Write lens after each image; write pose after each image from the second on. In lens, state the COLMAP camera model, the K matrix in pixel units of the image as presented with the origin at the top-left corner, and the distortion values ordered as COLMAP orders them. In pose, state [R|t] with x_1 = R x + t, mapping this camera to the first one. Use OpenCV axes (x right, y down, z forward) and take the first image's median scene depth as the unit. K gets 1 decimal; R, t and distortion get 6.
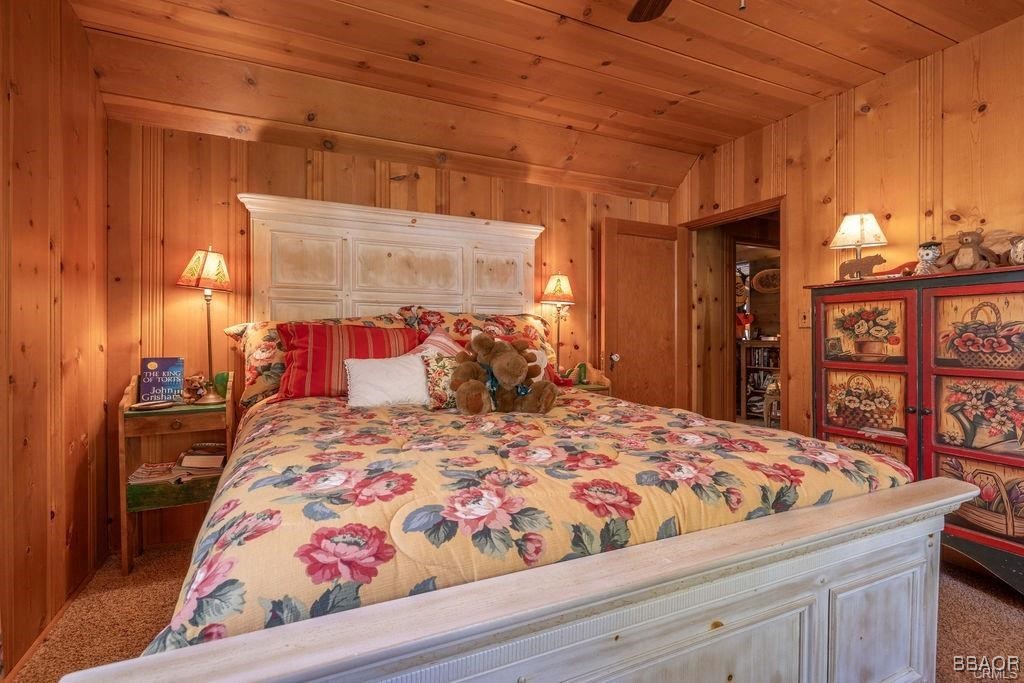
lens RADIAL K [[445.6, 0, 514.1], [0, 445.6, 340.3], [0, 0, 1]] dist [0.002490, 0.000380]
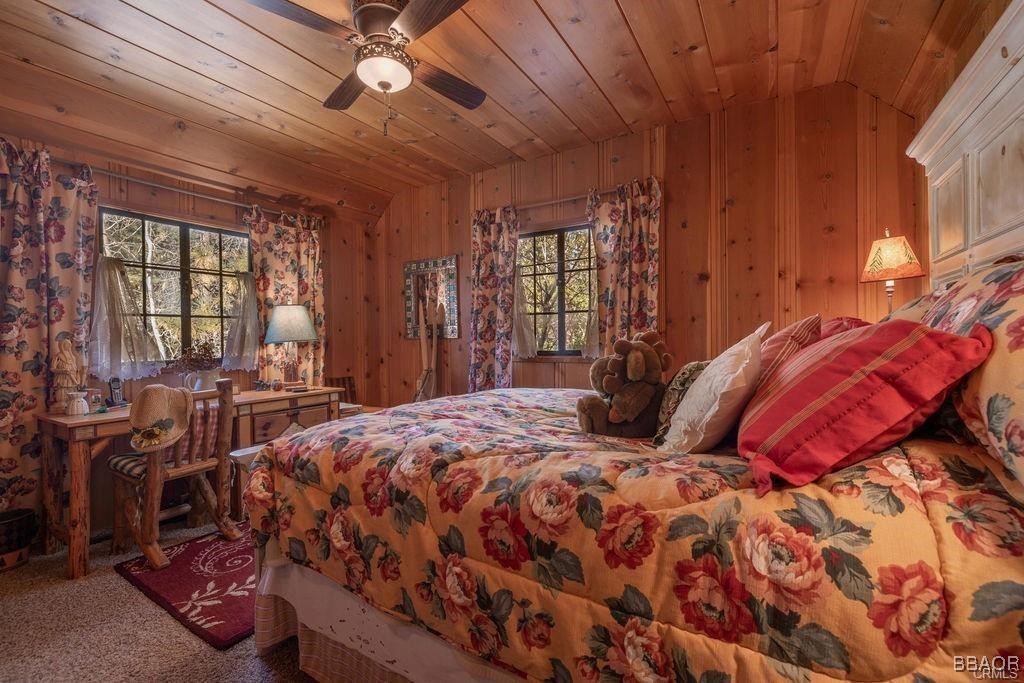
lens RADIAL K [[445.6, 0, 513.5], [0, 445.6, 339.4], [0, 0, 1]] dist [0.002490, 0.000380]
pose [[-0.807958, 0.014751, -0.589055, 0.382125], [0.010297, 0.999887, 0.010915, -0.010574], [0.589150, 0.002753, -0.808019, 1.059769]]
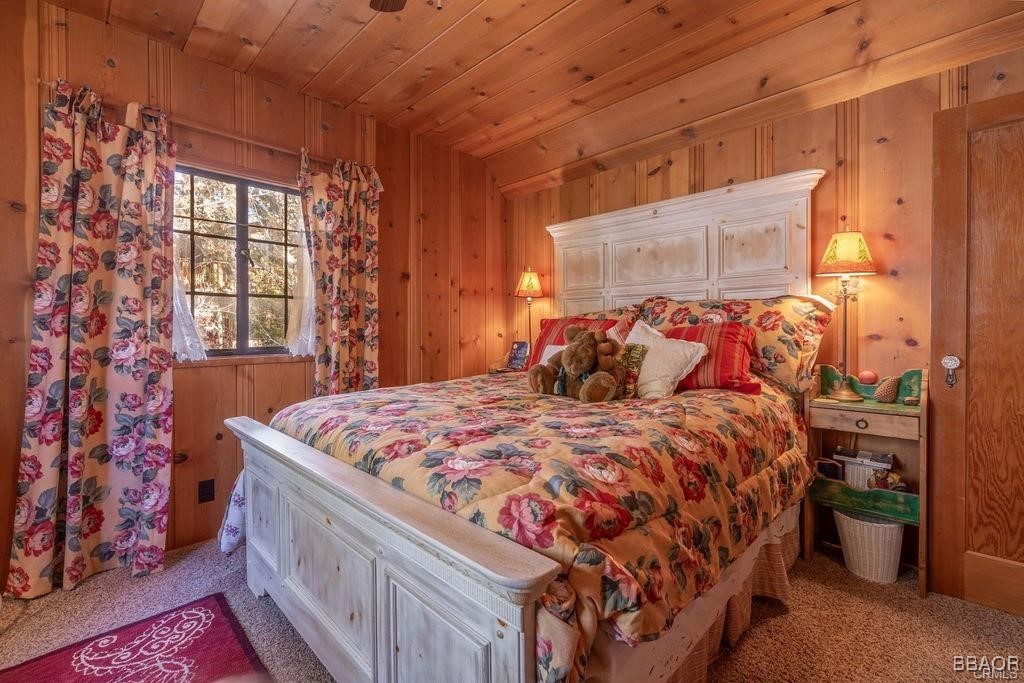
lens RADIAL K [[437.7, 0, 513.8], [0, 437.7, 333.4], [0, 0, 1]] dist [0.000132, 0.000087]
pose [[0.381543, 0.007831, -0.924318, 0.555629], [-0.001349, 0.999968, 0.007915, -0.002019], [0.924350, -0.001773, 0.381541, 0.328486]]
